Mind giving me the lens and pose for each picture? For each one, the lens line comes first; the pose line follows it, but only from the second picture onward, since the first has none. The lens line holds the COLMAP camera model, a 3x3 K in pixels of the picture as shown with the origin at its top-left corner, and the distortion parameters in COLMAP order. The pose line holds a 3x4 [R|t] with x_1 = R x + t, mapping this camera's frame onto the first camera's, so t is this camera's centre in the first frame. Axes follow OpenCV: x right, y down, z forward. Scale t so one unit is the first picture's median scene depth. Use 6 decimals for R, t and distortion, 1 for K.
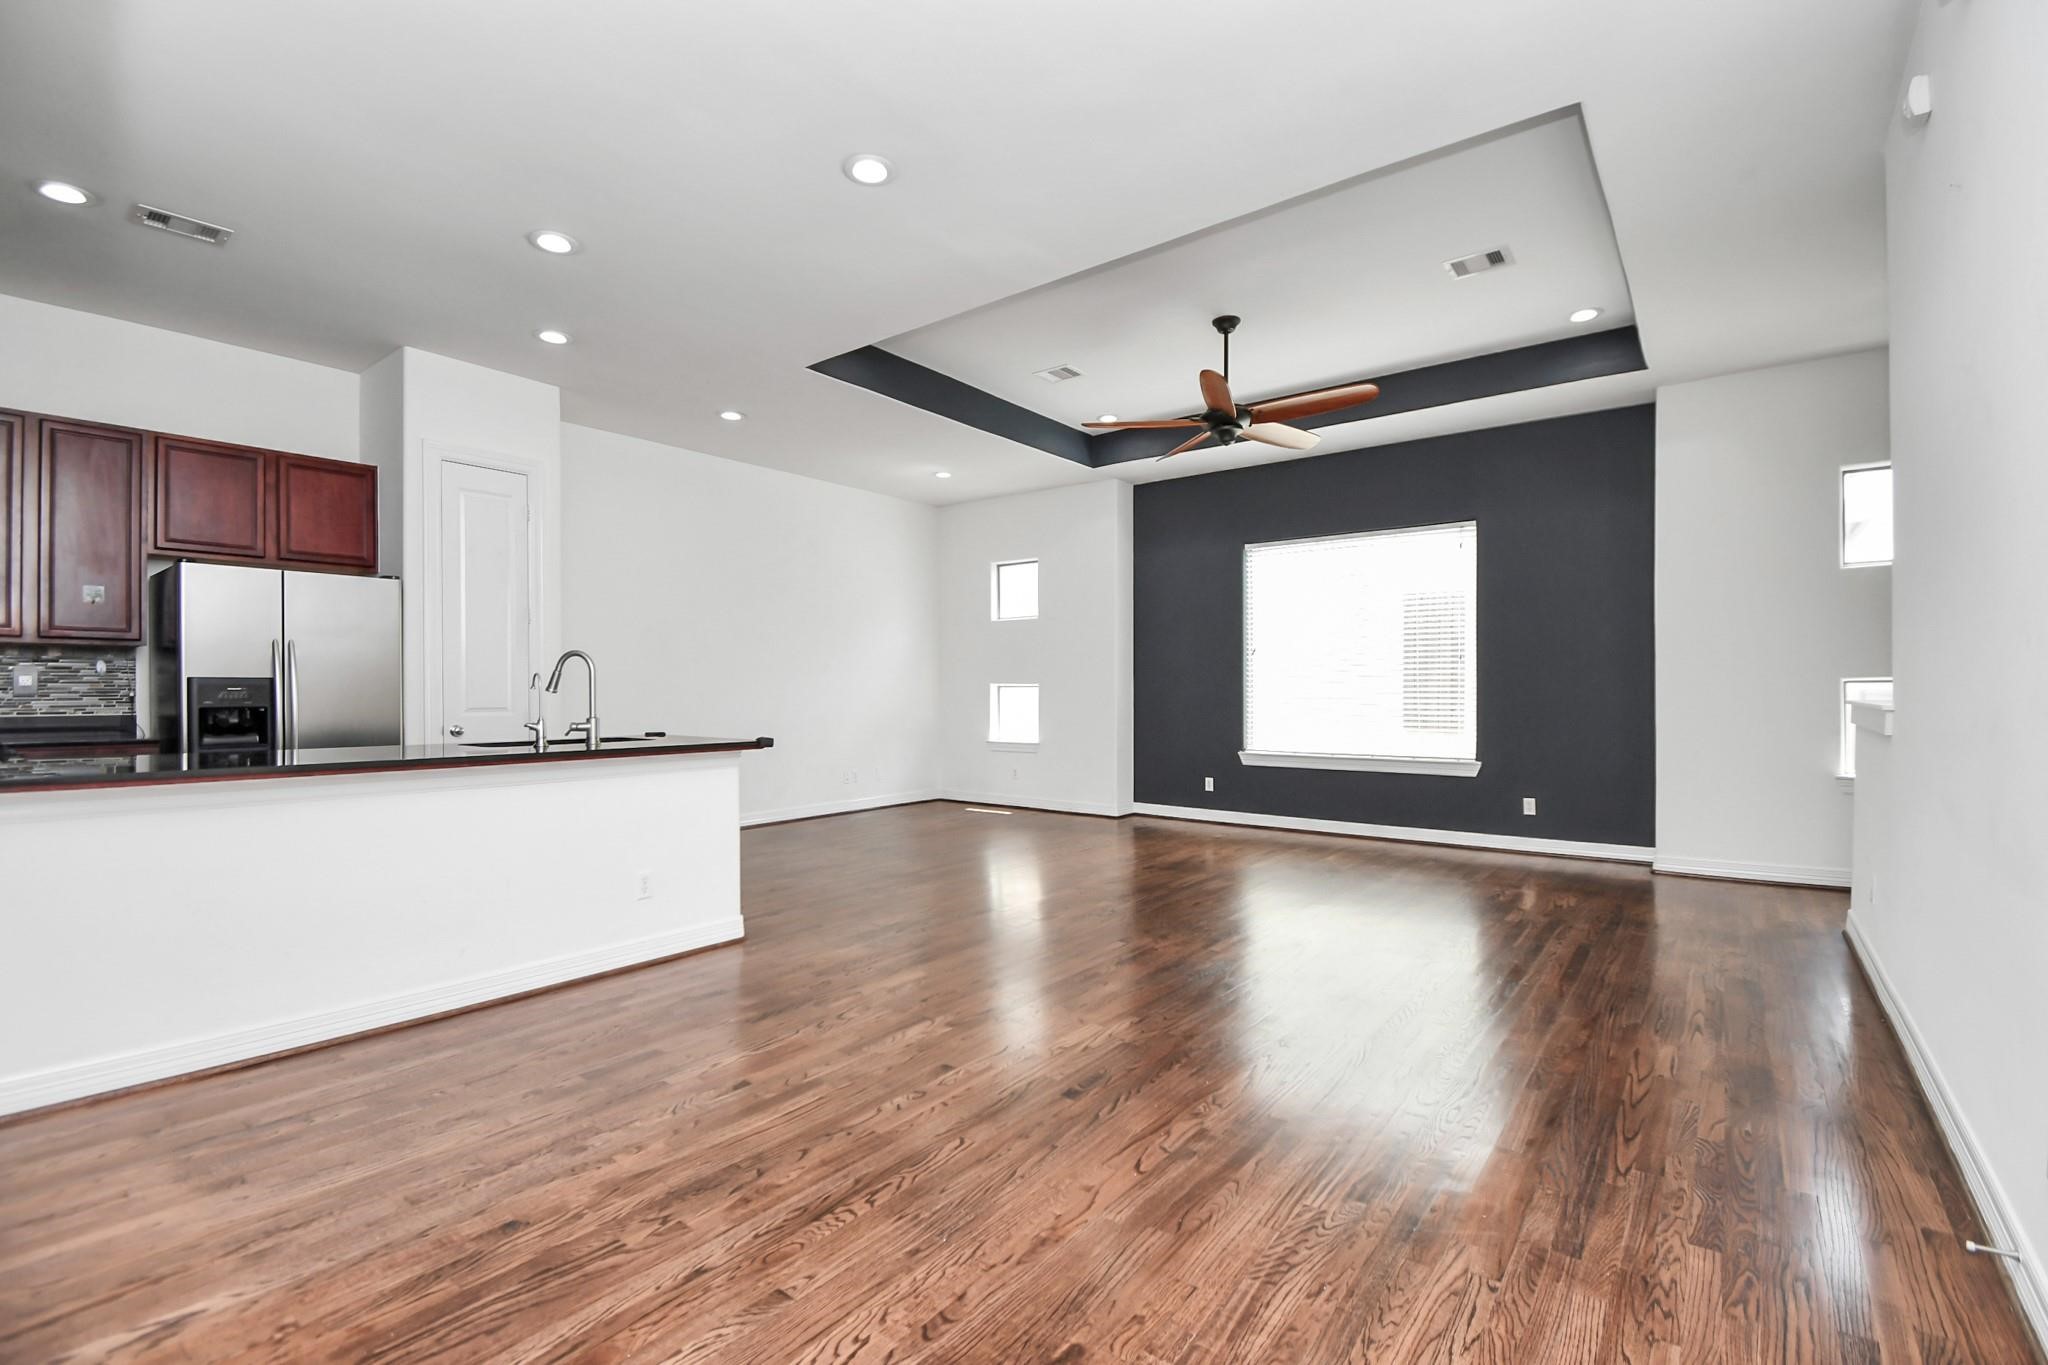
lens RADIAL K [[911.3, 0, 1024.0], [0, 911.3, 682.5], [0, 0, 1]] dist [0.001446, -0.000181]
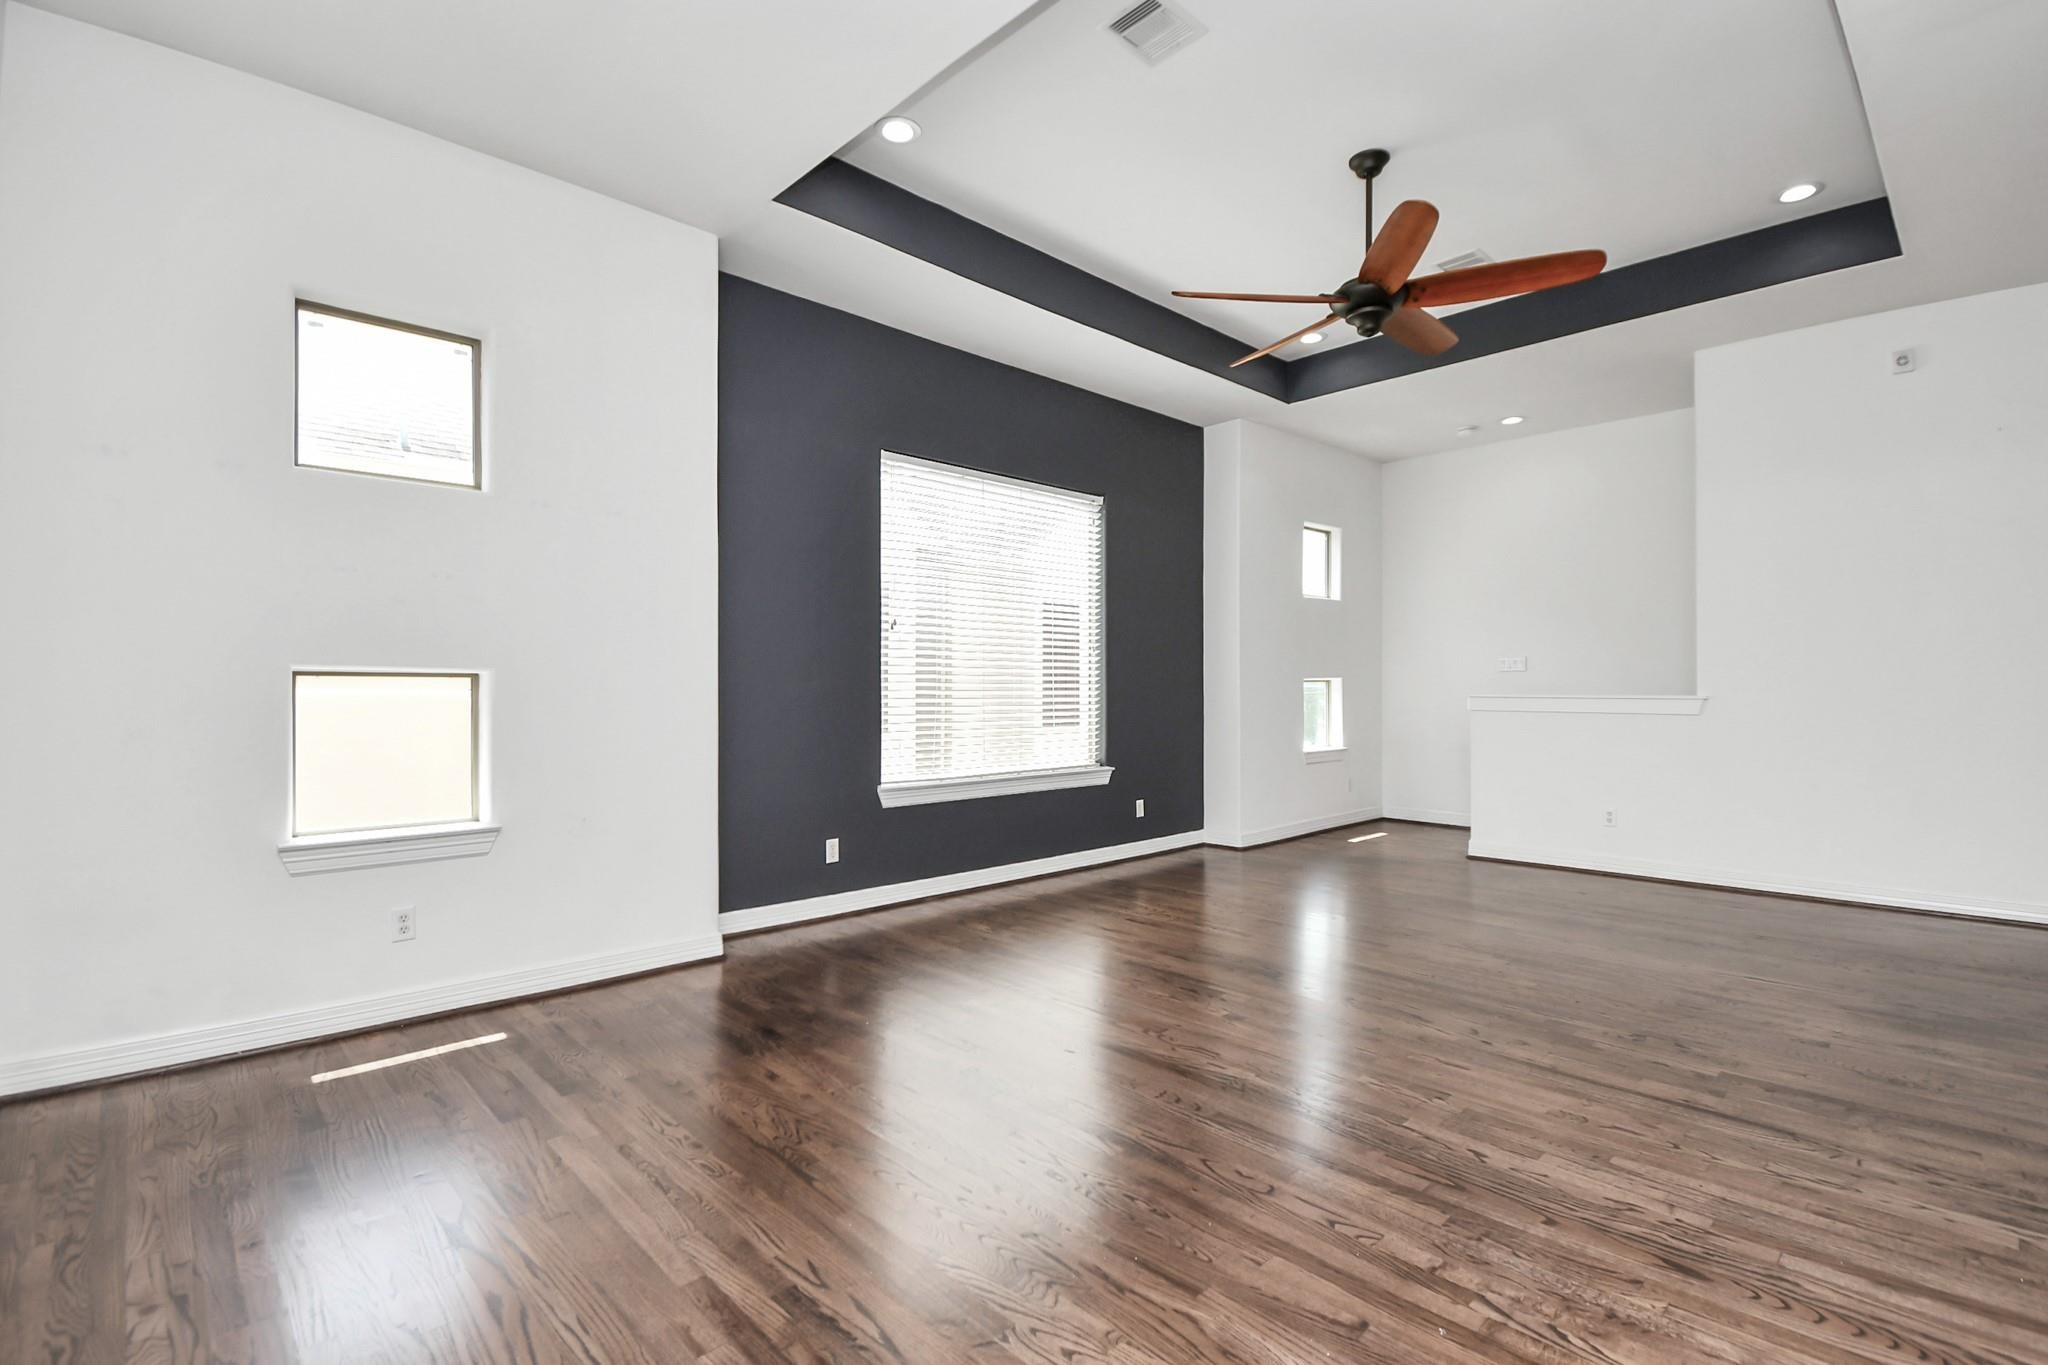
lens RADIAL K [[965.7, 0, 978.6], [0, 965.7, 677.1], [0, 0, 1]] dist [-0.002146, 0.000137]
pose [[0.156829, 0.011057, 0.987564, -0.572769], [-0.007607, 0.999921, -0.009987, 0.011864], [-0.987597, -0.005946, 0.156900, 1.220099]]
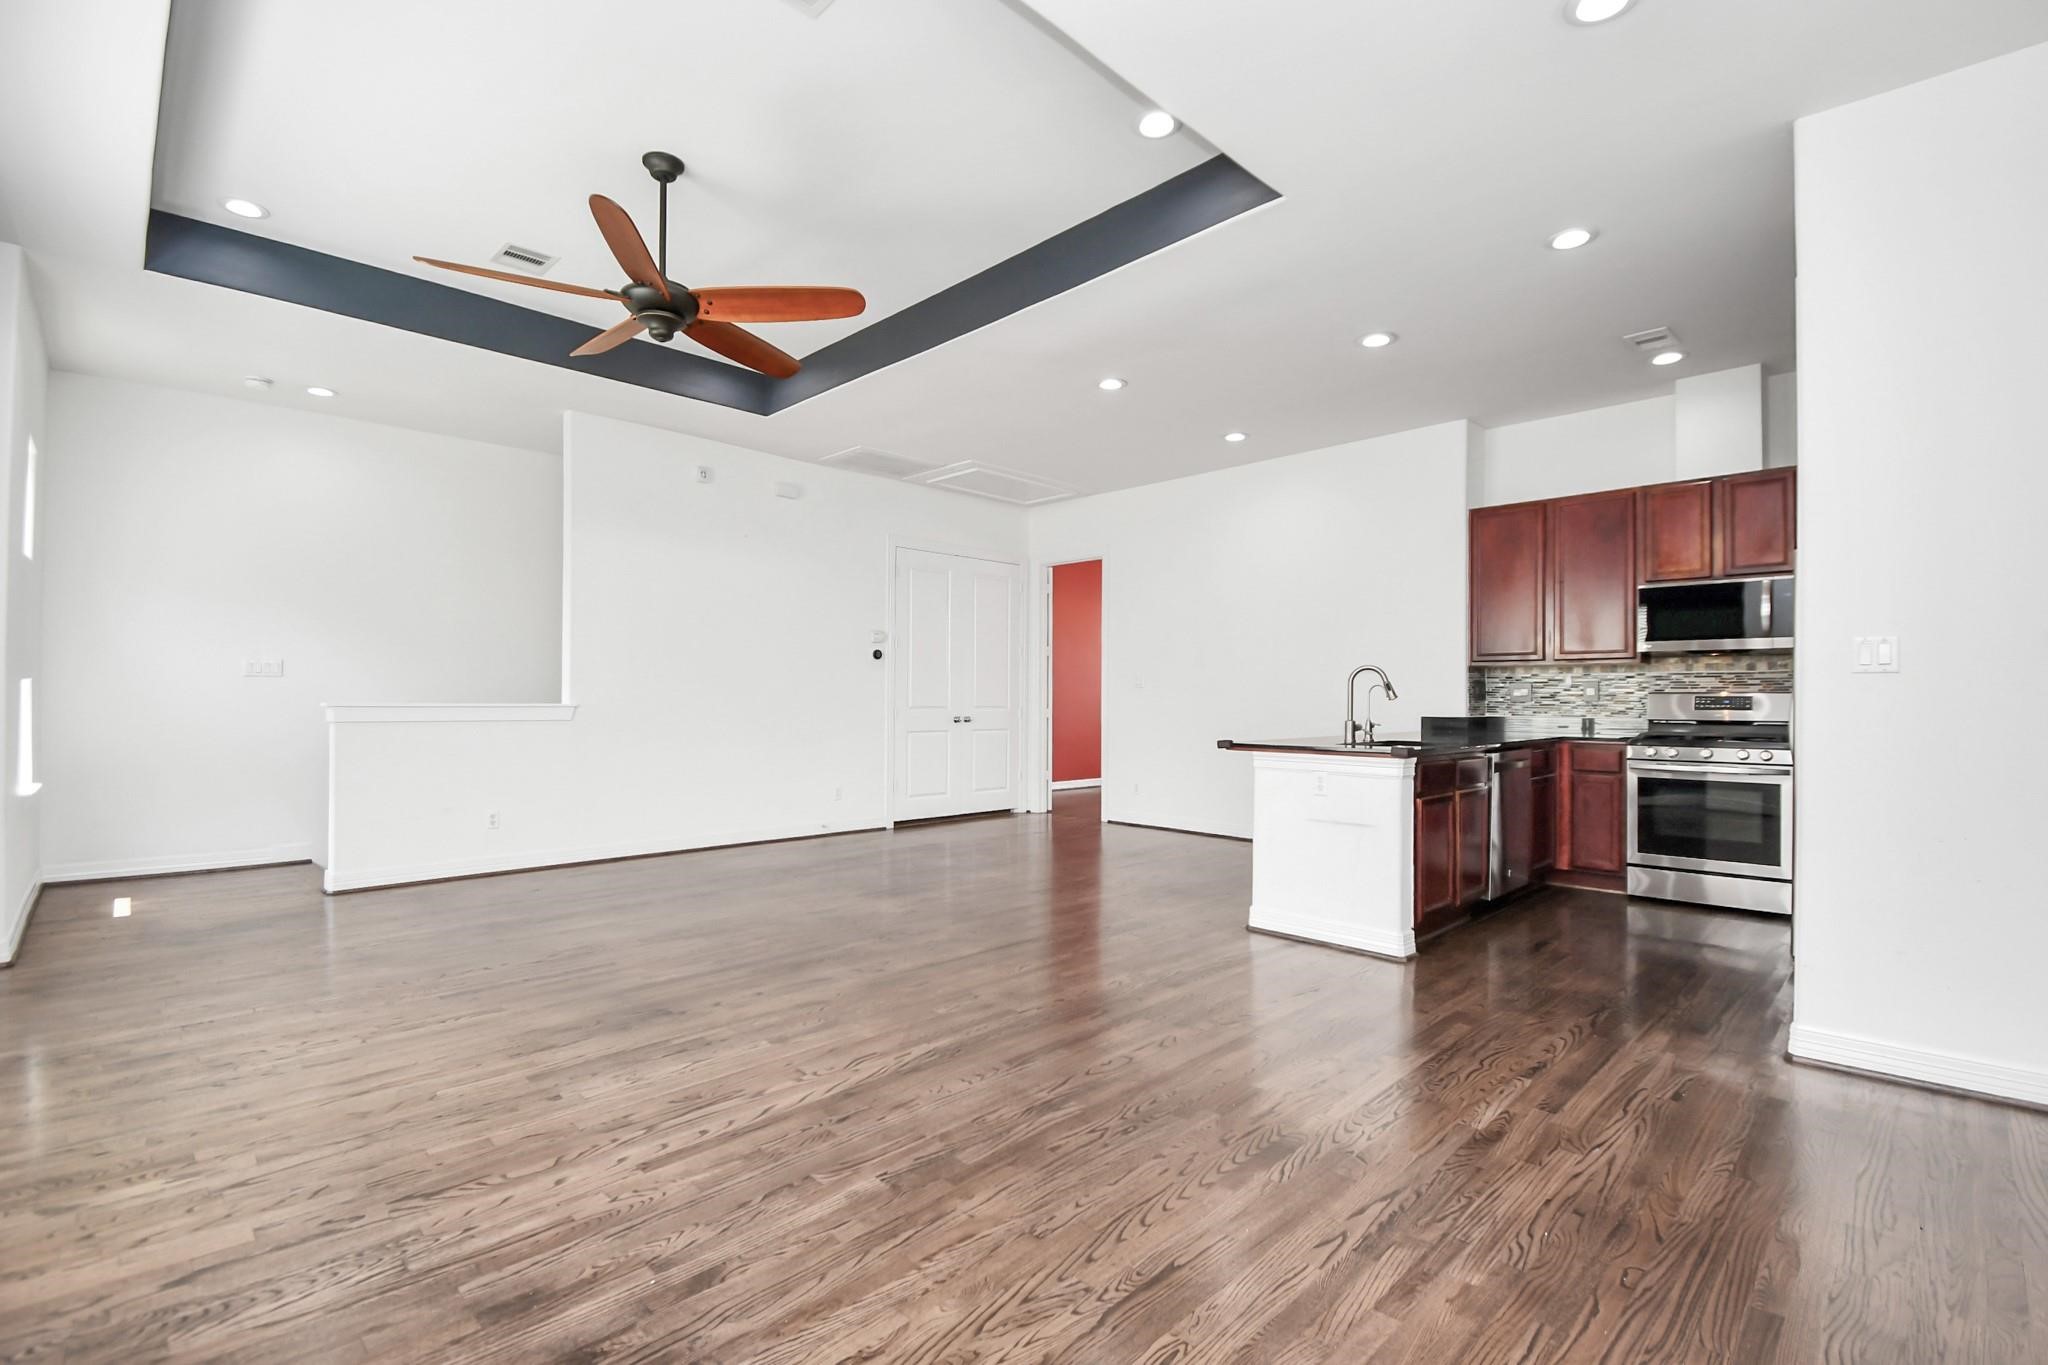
lens RADIAL K [[922.2, 0, 1051.9], [0, 922.2, 692.9], [0, 0, 1]] dist [-0.000260, -0.000742]
pose [[-0.995897, -0.003764, 0.090414, -0.140580], [-0.004922, 0.999909, -0.012587, 0.014521], [-0.090358, -0.012980, -0.995825, 1.725596]]
